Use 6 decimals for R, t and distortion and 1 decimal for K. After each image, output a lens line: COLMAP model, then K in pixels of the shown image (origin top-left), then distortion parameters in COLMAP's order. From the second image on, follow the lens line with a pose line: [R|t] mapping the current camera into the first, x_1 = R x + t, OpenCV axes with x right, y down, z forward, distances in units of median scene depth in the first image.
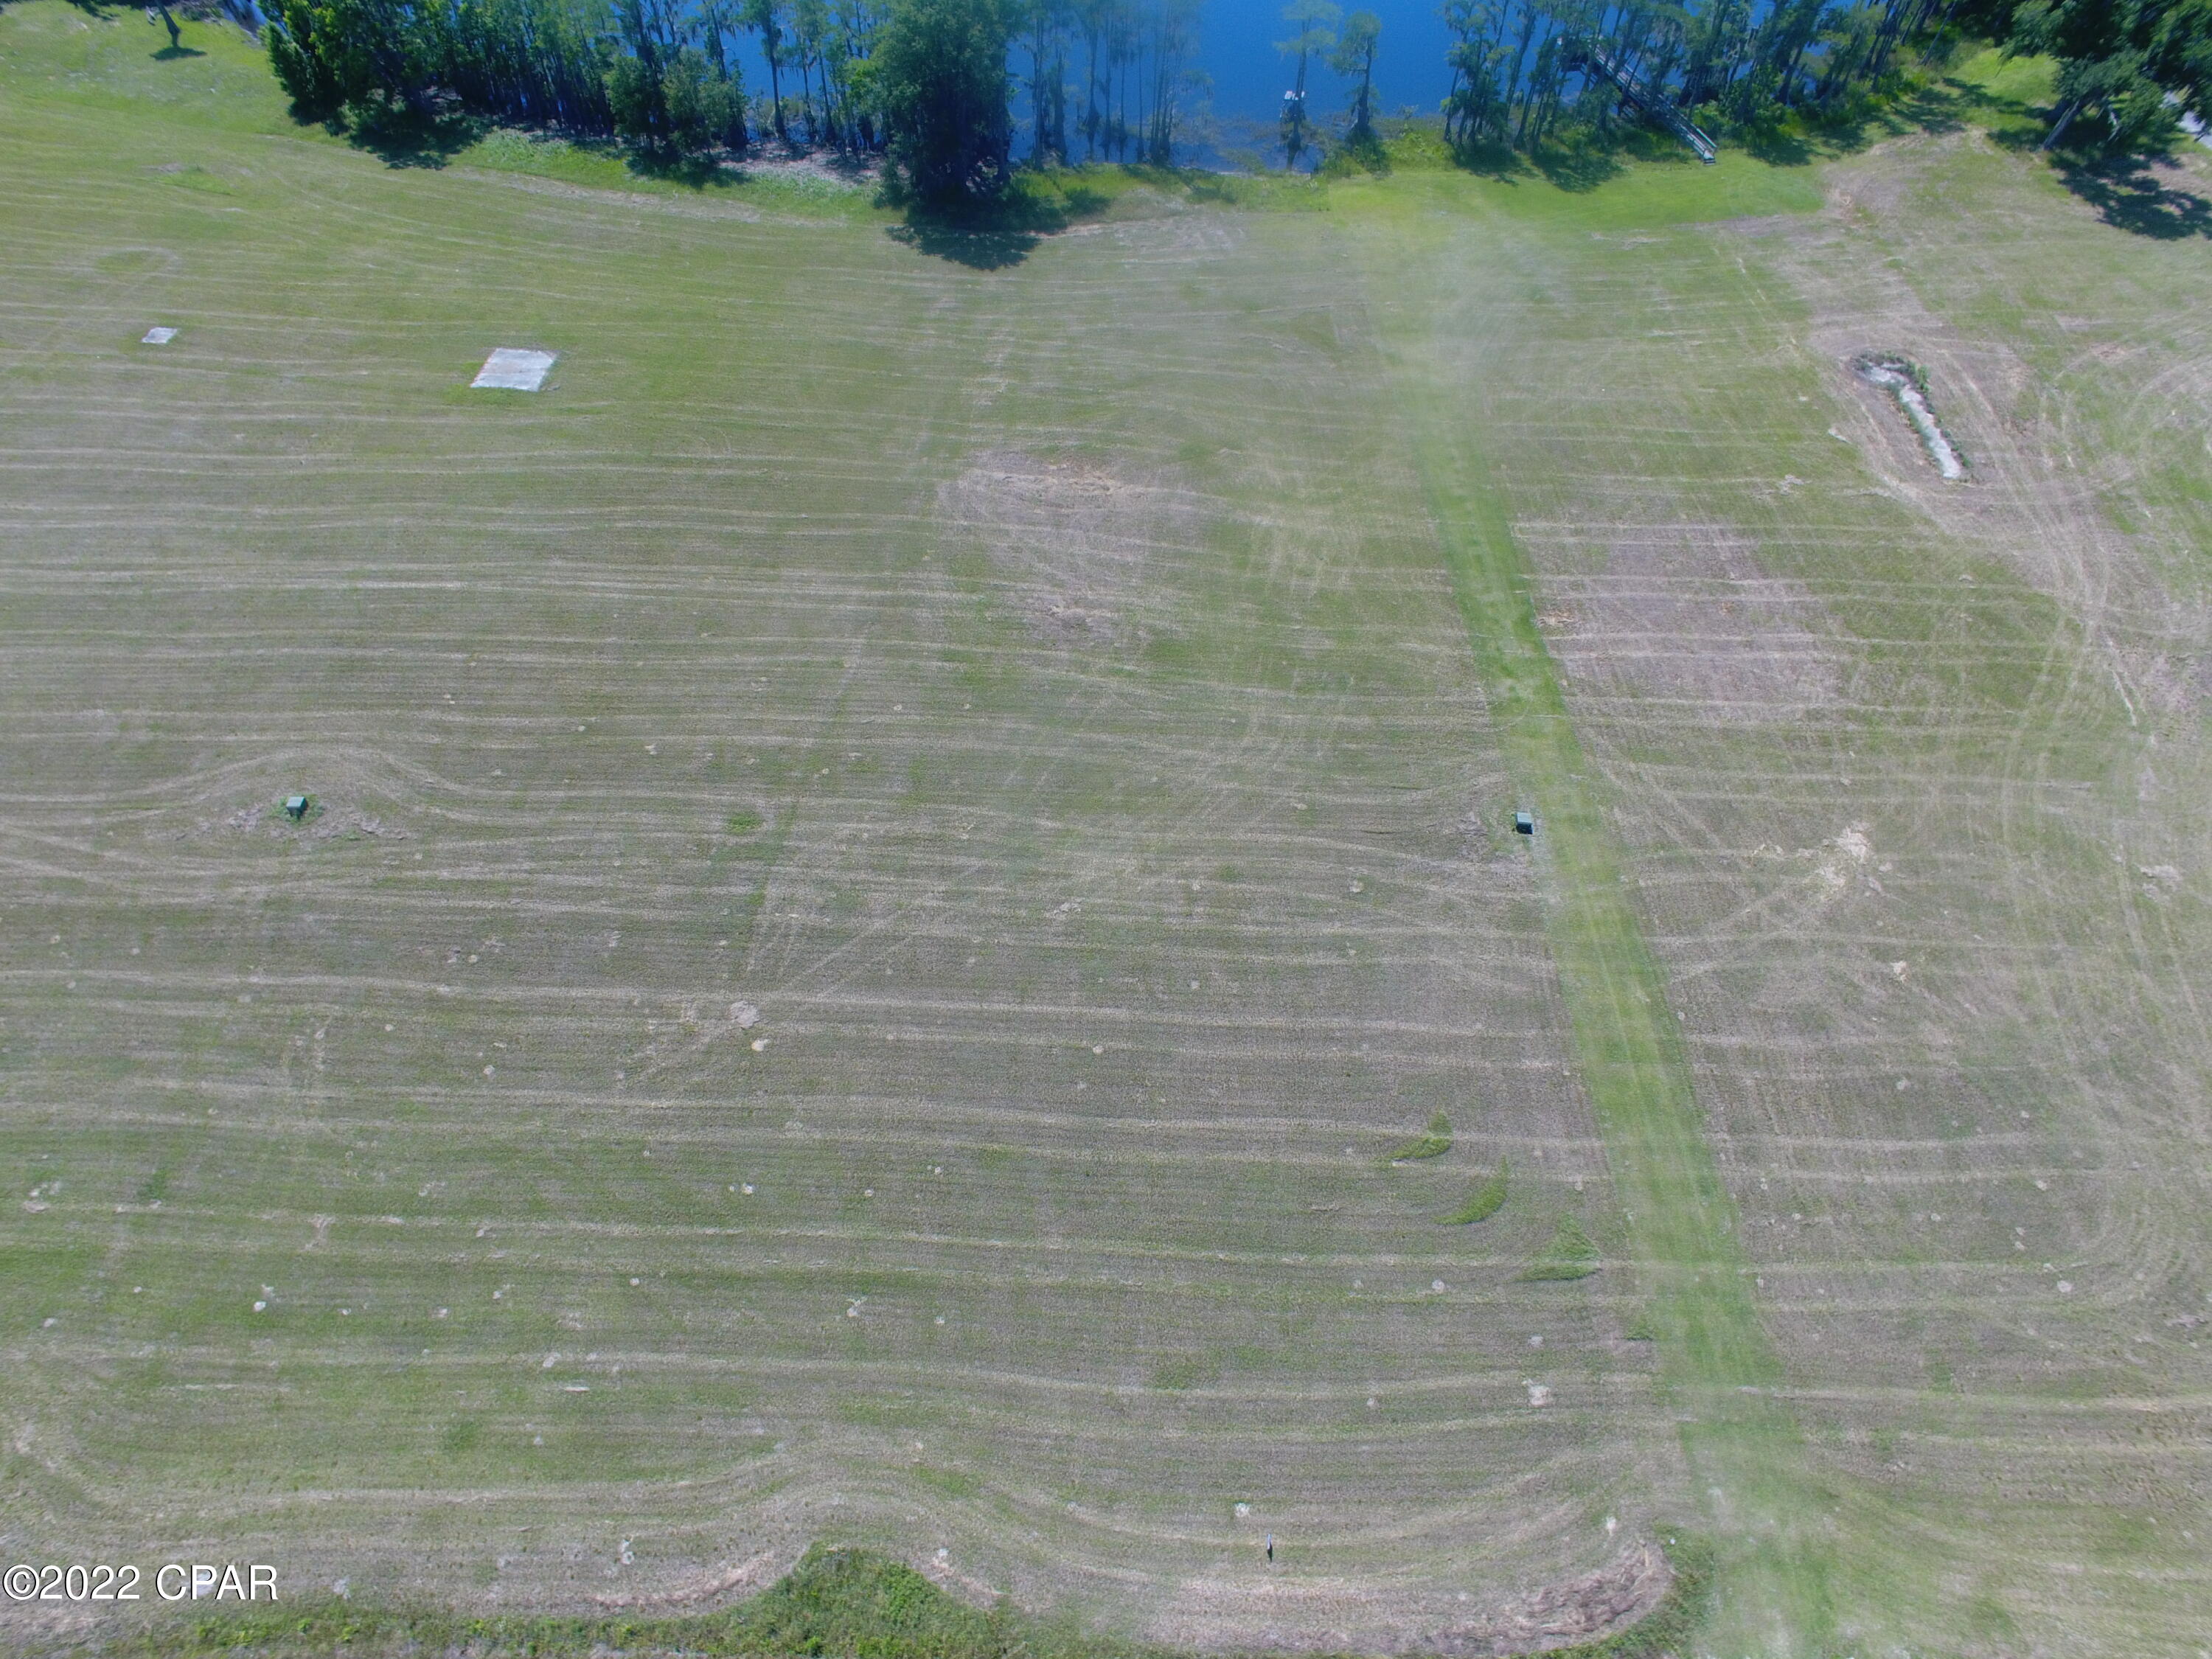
lens RADIAL K [[1280.7, 0, 1106.0], [0, 1280.7, 829.5], [0, 0, 1]] dist [-0.088725, 0.065249]
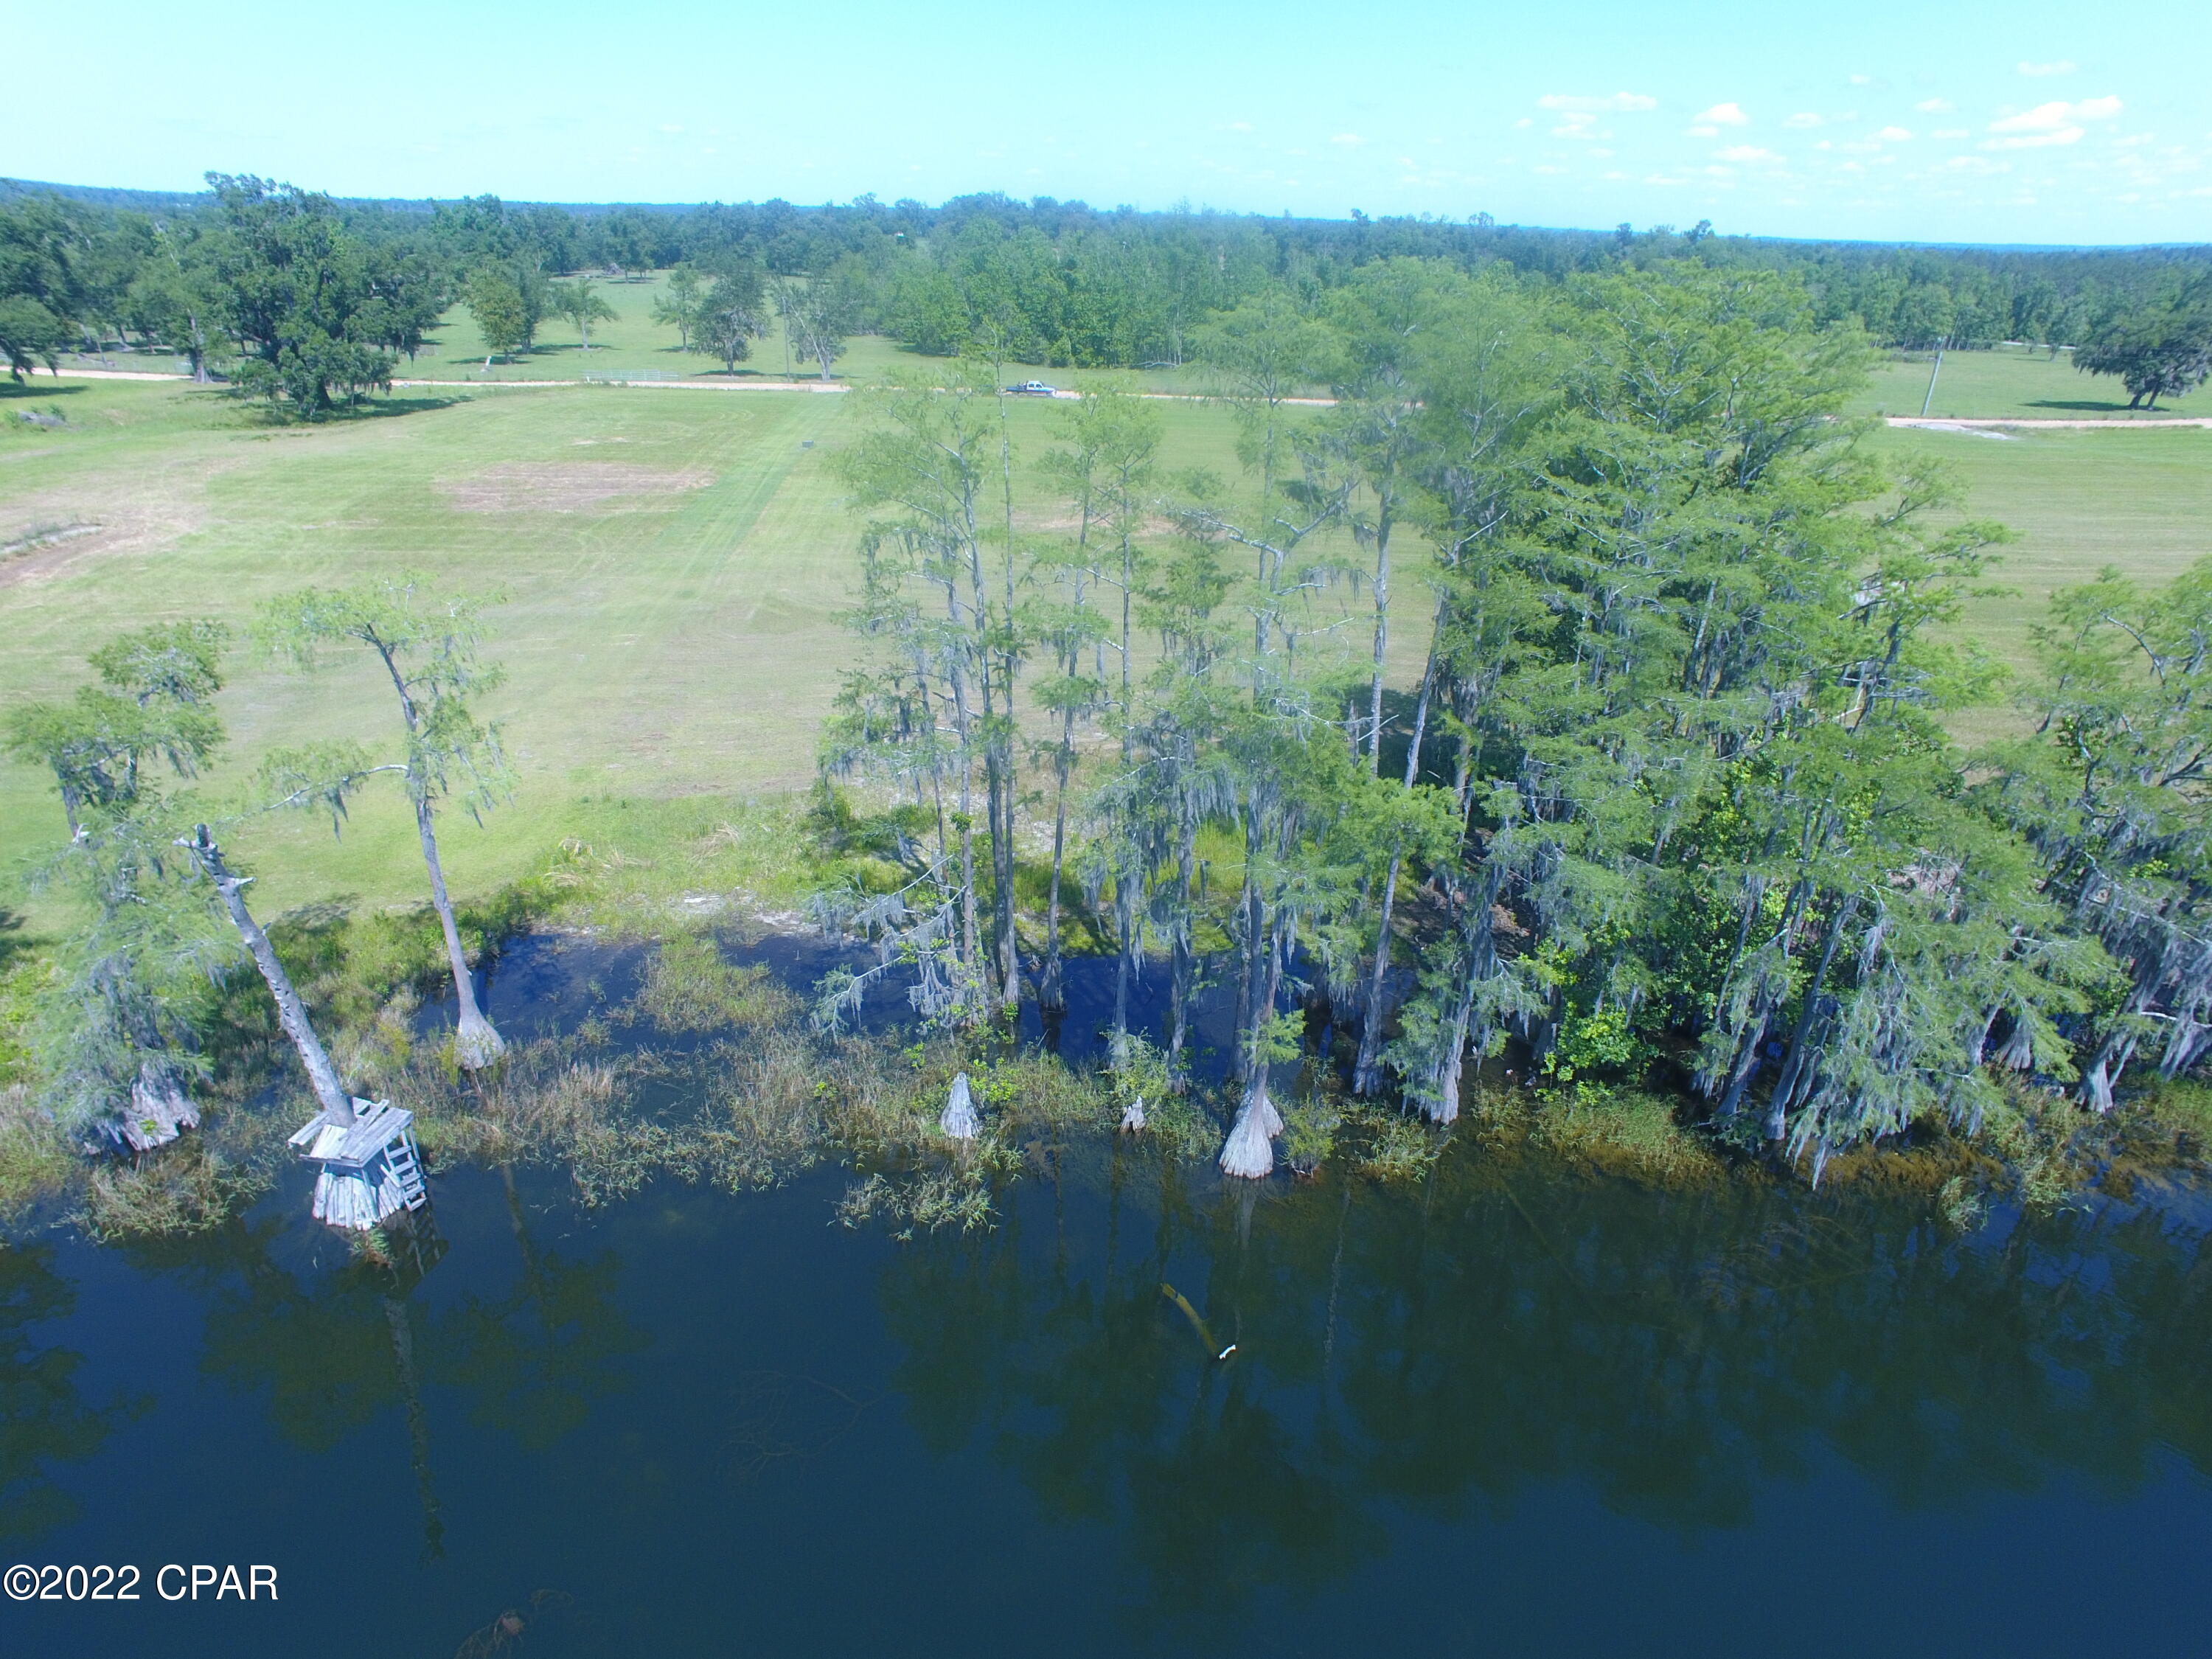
lens RADIAL K [[1274.9, 0, 1106.0], [0, 1274.9, 829.5], [0, 0, 1]] dist [-0.066451, 0.039493]
pose [[-0.998169, -0.018348, -0.057640, 0.035739], [-0.059973, 0.175868, 0.982585, -0.935036], [-0.007891, 0.984243, -0.176647, 1.126591]]
